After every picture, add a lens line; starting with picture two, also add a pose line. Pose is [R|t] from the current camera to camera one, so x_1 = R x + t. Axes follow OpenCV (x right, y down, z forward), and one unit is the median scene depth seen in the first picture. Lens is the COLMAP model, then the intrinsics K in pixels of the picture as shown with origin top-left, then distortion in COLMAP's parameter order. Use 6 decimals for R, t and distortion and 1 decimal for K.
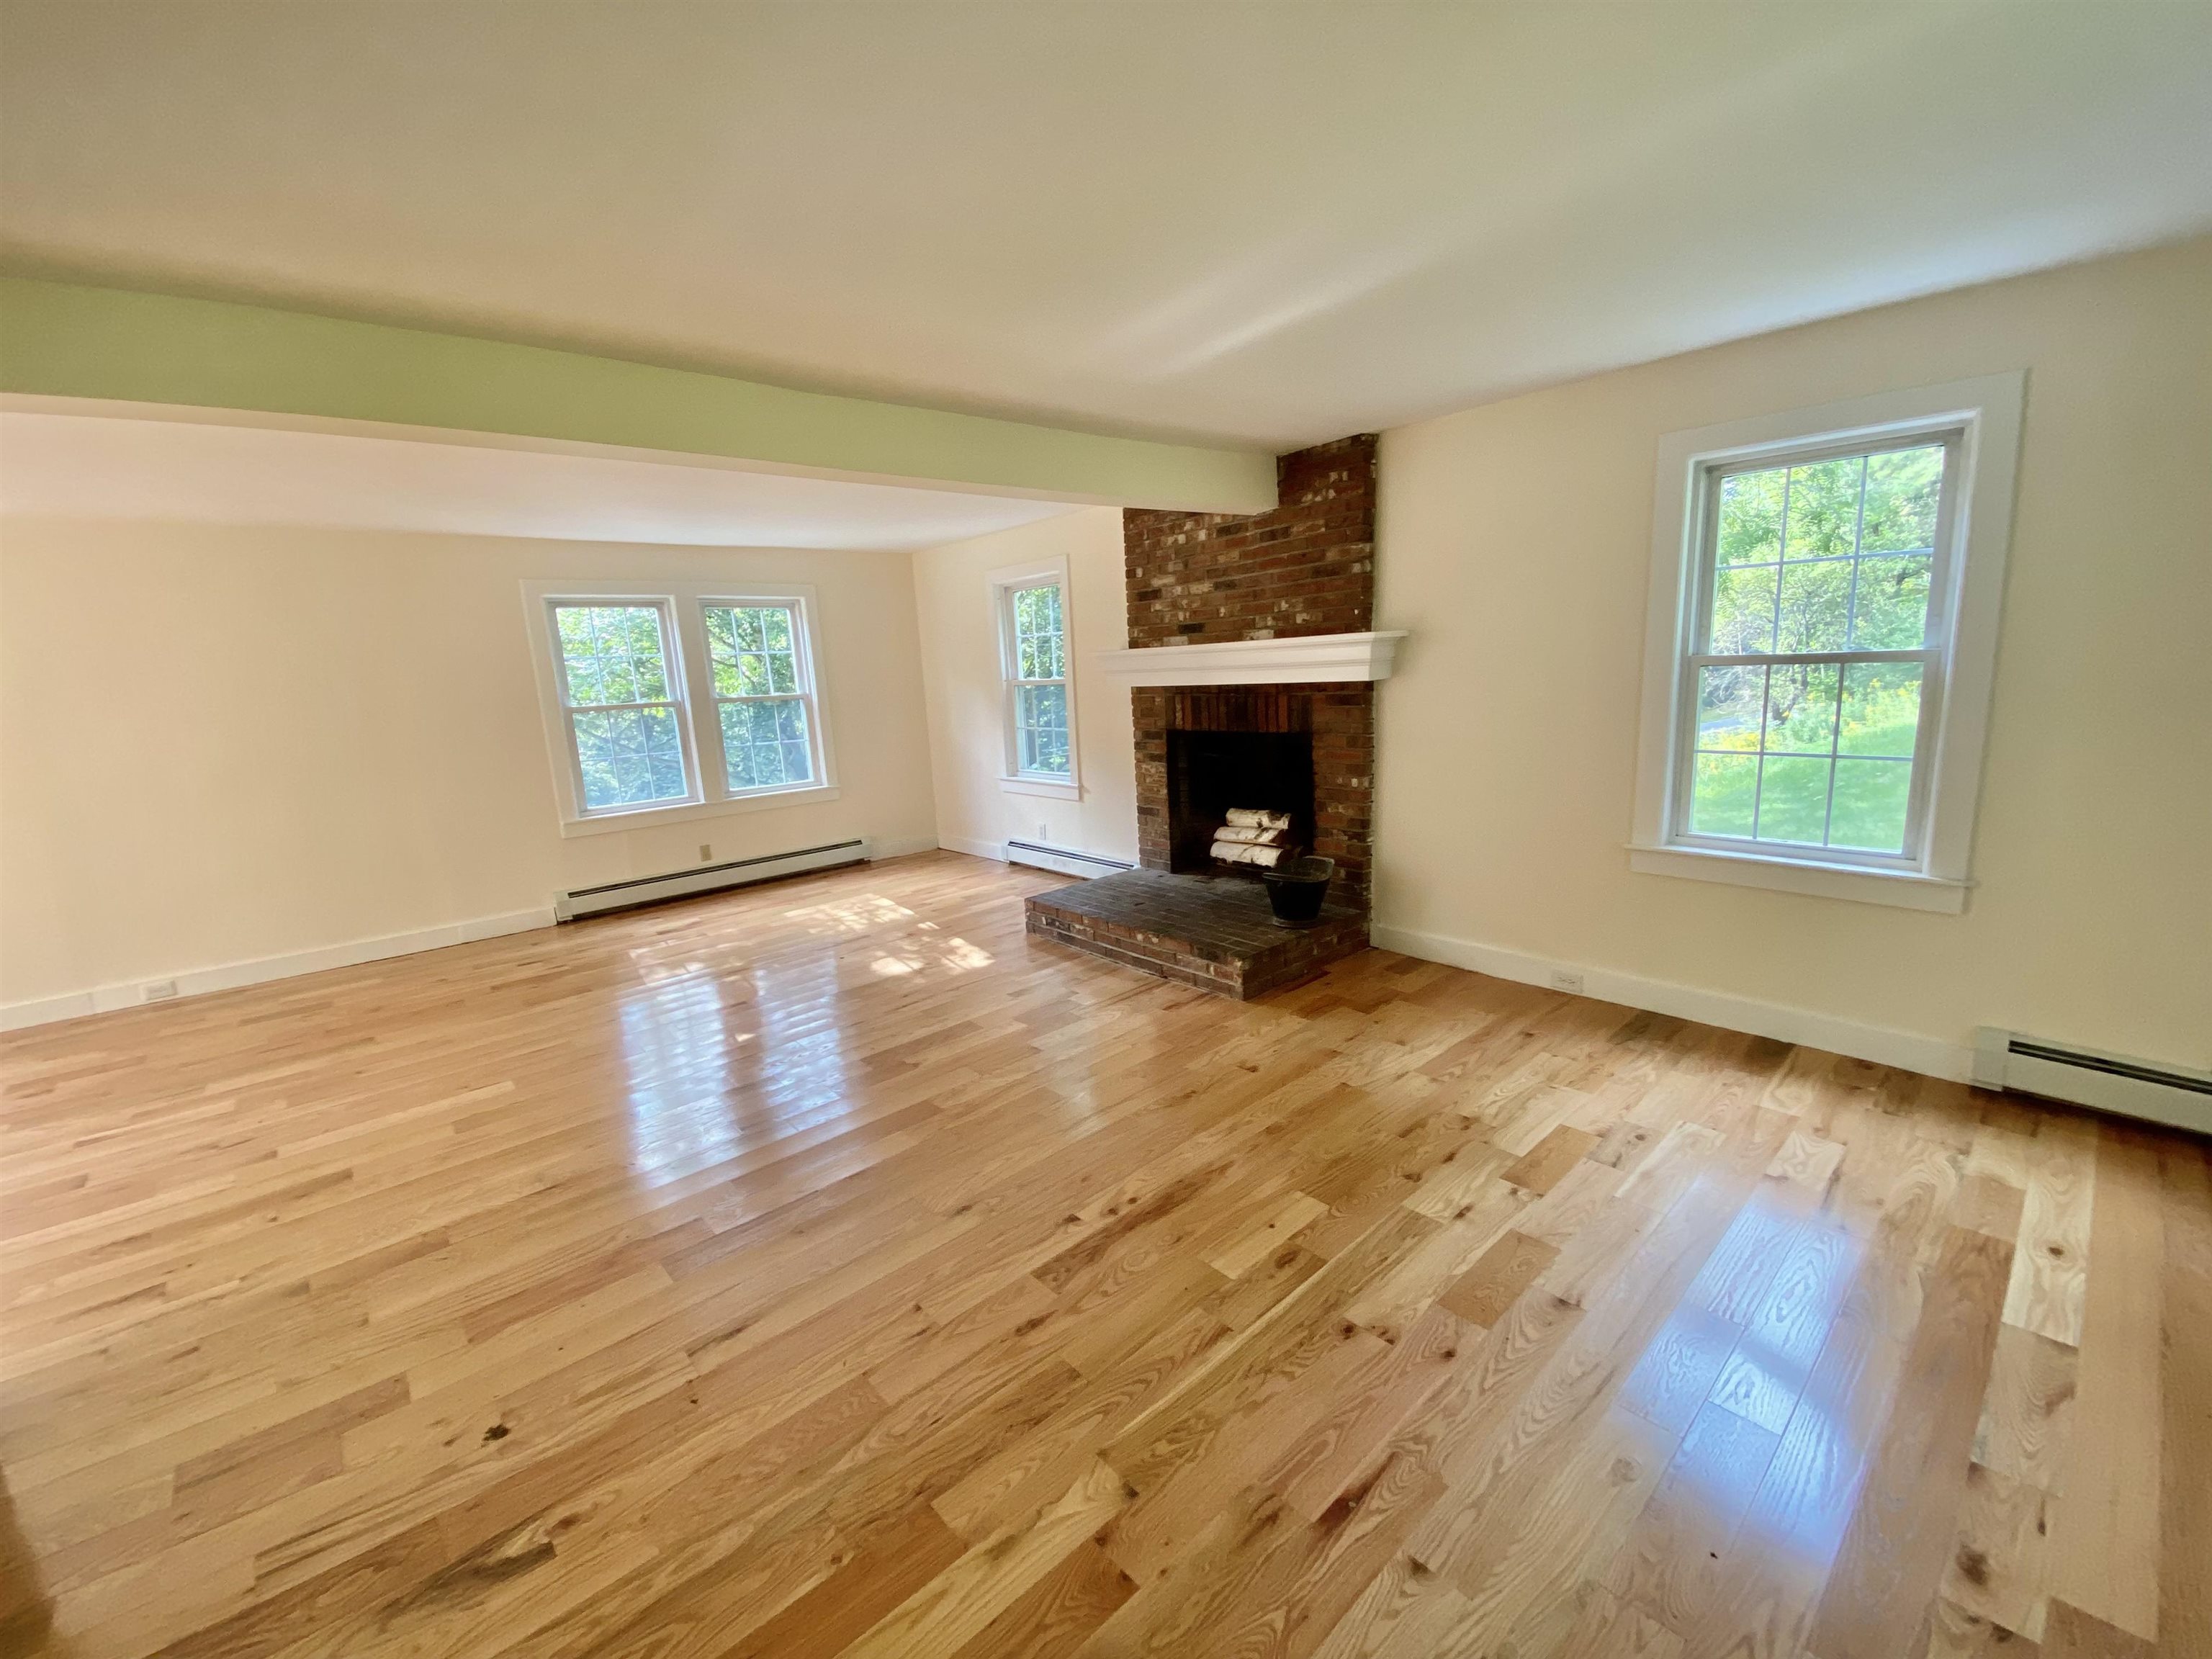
lens RADIAL K [[906.0, 0, 1106.0], [0, 906.0, 829.5], [0, 0, 1]] dist [0.046100, -0.031964]
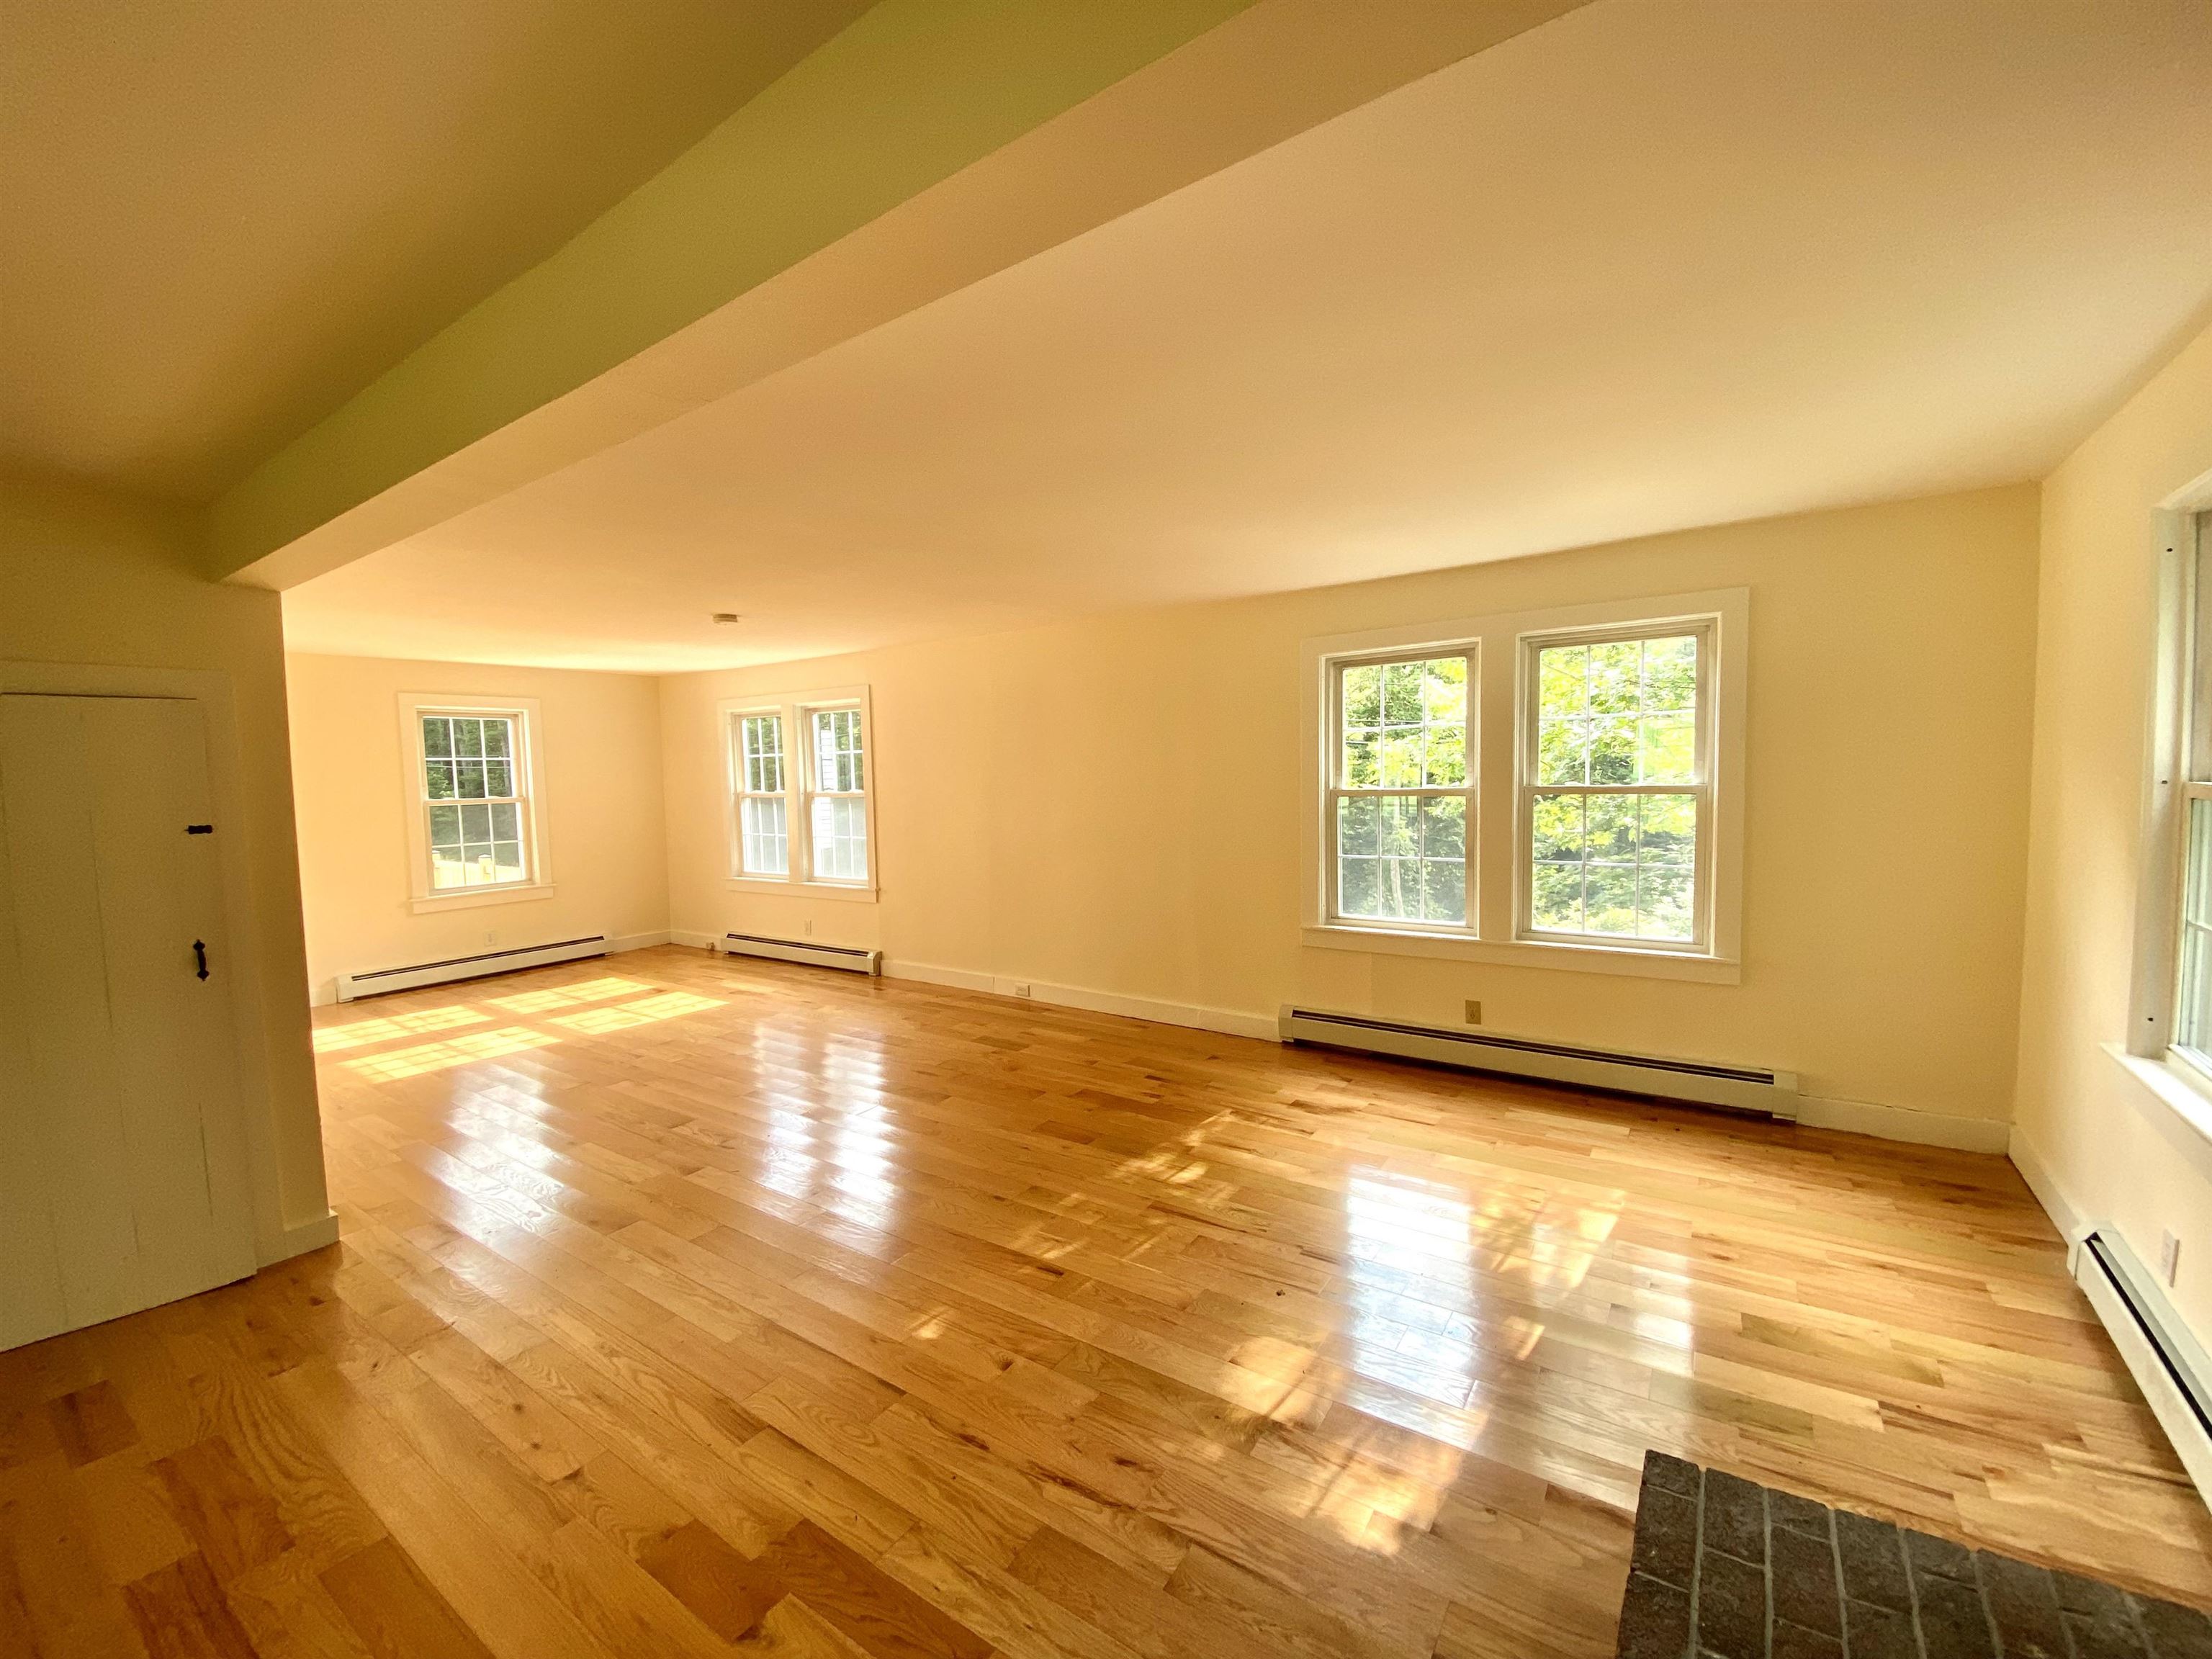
lens RADIAL K [[906.0, 0, 1106.0], [0, 906.0, 829.5], [0, 0, 1]] dist [0.046100, -0.031964]
pose [[0.268100, 0.107376, -0.957389, 0.147439], [-0.175864, 0.982526, 0.060947, -0.125464], [0.947203, 0.152030, 0.282299, 0.672732]]
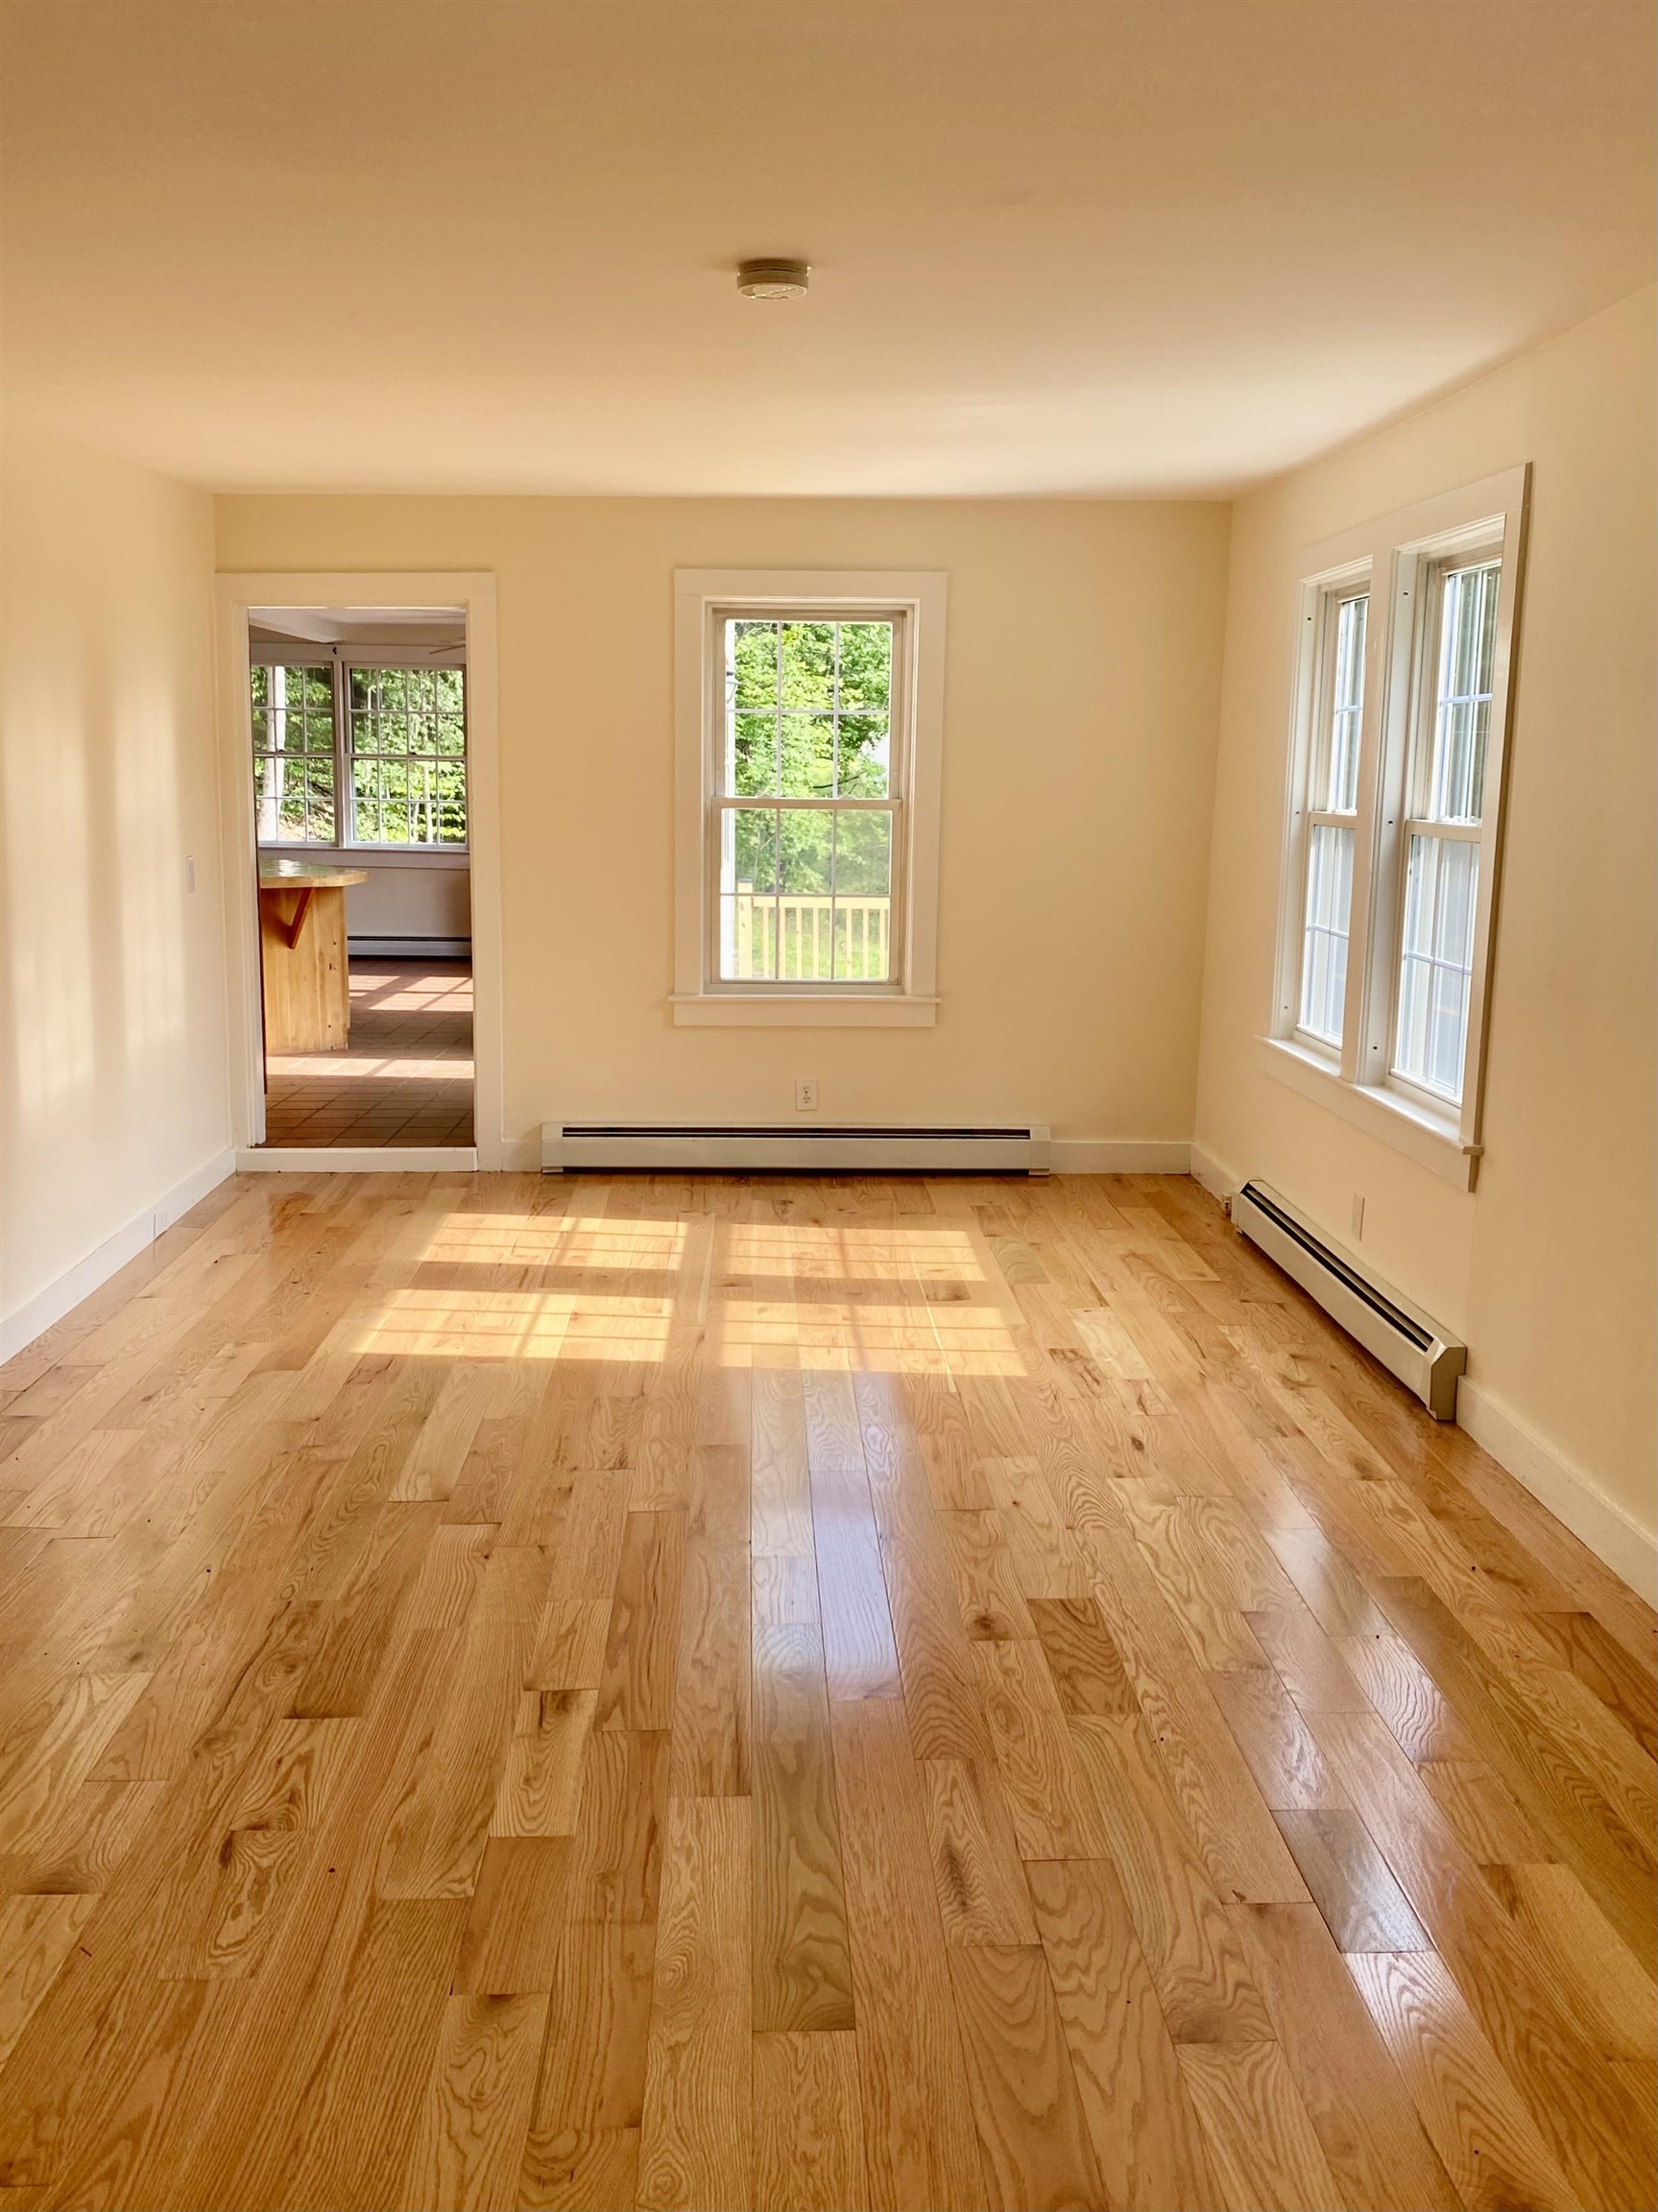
lens RADIAL K [[1970.5, 0, 829.0], [0, 1970.5, 1106.0], [0, 0, 1]] dist [0.070589, -0.001397]
pose [[-0.624302, 0.179146, -0.760364, -0.322012], [-0.129292, 0.936230, 0.326737, -0.171021], [0.770409, 0.302292, -0.561328, 1.000550]]
